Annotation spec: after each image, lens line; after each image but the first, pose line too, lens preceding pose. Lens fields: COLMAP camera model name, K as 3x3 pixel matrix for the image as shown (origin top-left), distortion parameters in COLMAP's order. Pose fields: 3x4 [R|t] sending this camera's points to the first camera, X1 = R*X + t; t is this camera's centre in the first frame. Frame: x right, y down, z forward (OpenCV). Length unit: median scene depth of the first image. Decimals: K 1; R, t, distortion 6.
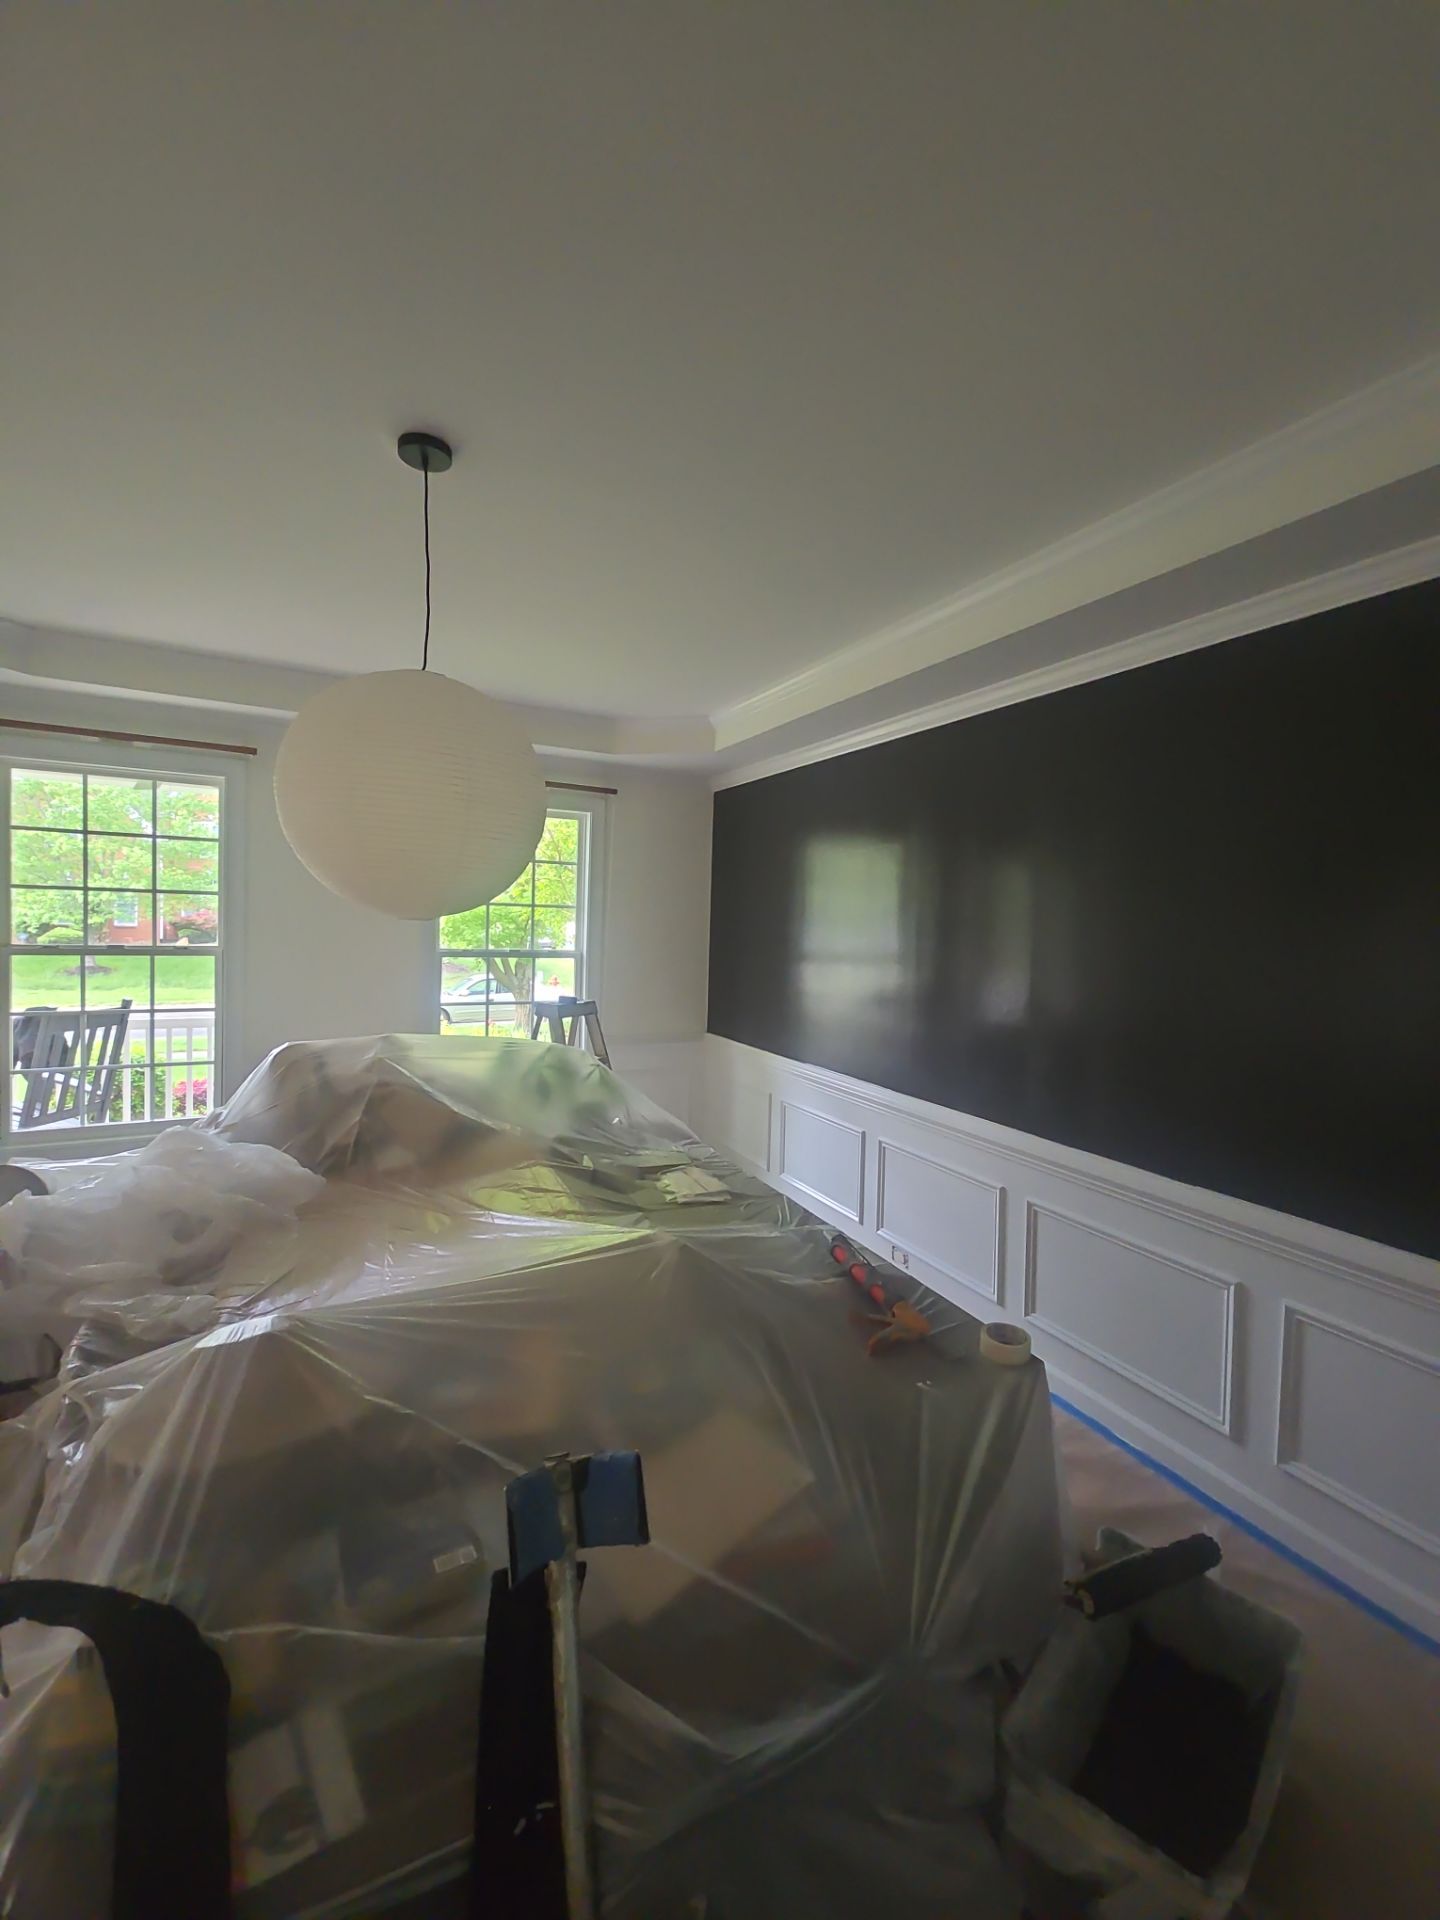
lens RADIAL K [[797.2, 0, 719.5], [0, 797.2, 953.4], [0, 0, 1]] dist [0.021042, -0.014201]
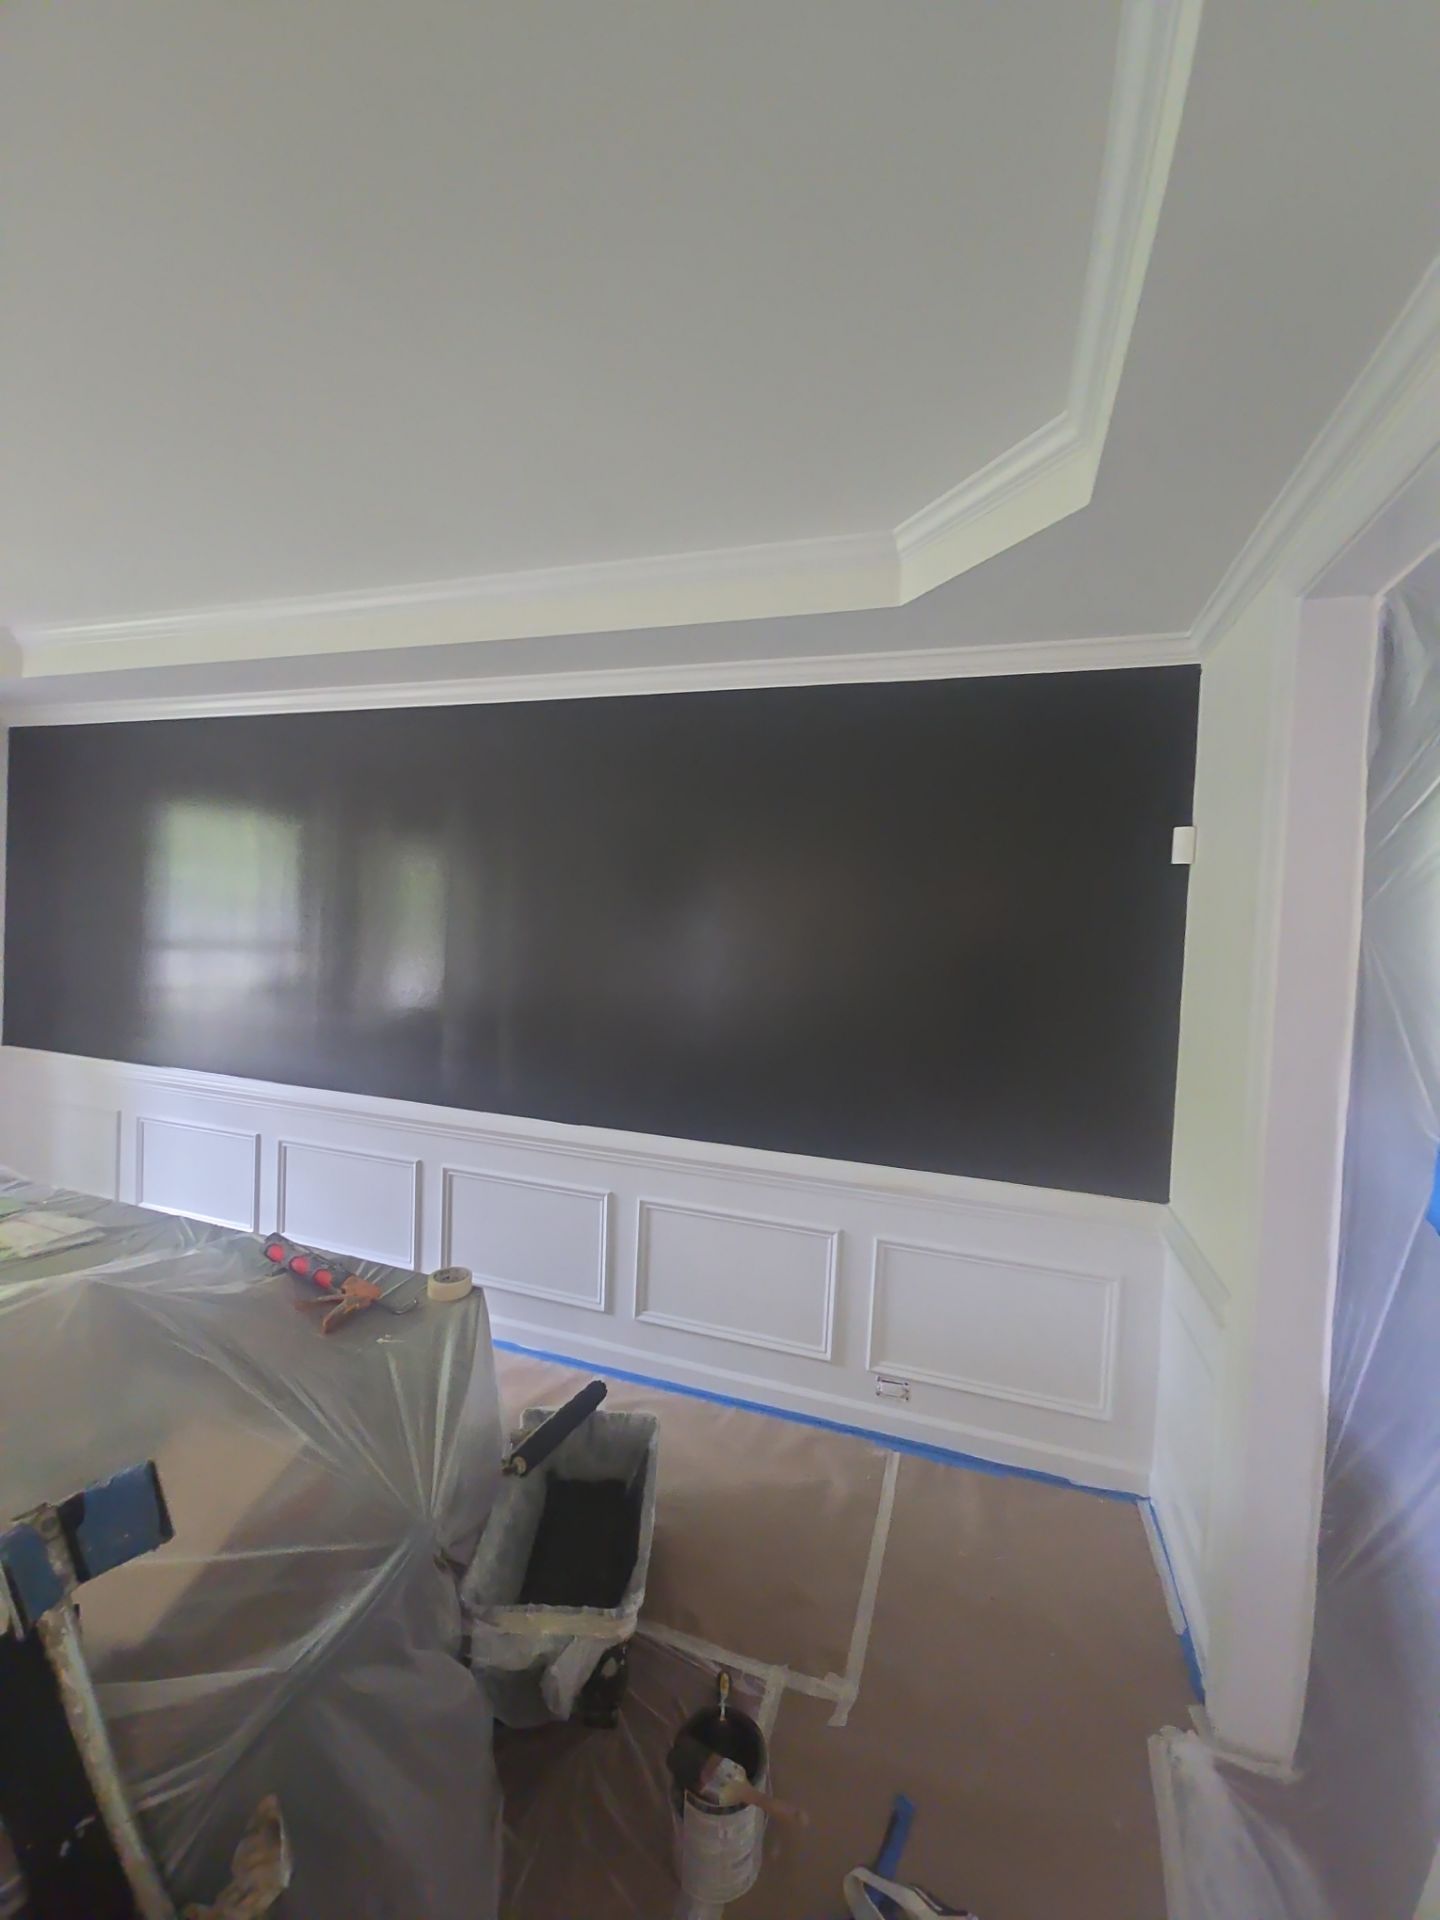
lens RADIAL K [[797.2, 0, 719.5], [0, 797.2, 953.4], [0, 0, 1]] dist [0.021042, -0.014201]
pose [[0.737924, -0.018349, 0.674635, -0.123177], [0.003714, 0.999726, 0.023129, -0.014452], [-0.674874, -0.014562, 0.737789, -0.104634]]
